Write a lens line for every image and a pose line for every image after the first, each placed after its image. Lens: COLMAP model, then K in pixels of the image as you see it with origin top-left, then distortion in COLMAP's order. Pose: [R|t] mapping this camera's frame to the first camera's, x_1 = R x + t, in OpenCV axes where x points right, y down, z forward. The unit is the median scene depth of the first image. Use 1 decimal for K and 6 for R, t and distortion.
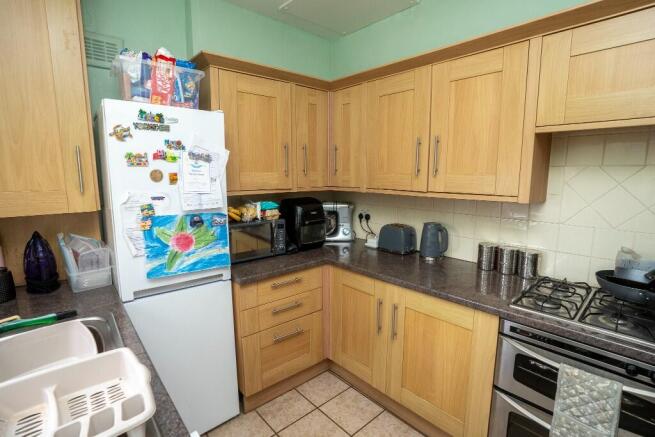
lens RADIAL K [[314.2, 0, 327.5], [0, 314.2, 218.5], [0, 0, 1]] dist [-0.064521, 0.020210]
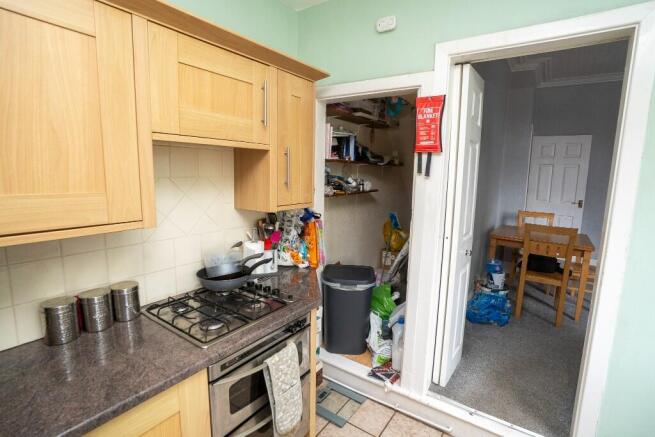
lens RADIAL K [[314.2, 0, 327.5], [0, 314.2, 218.5], [0, 0, 1]] dist [-0.064521, 0.020210]
pose [[-0.228783, -0.144029, 0.962764, -0.239459], [0.123130, 0.976770, 0.175383, -0.164243], [-0.965659, 0.158670, -0.205734, 0.761280]]
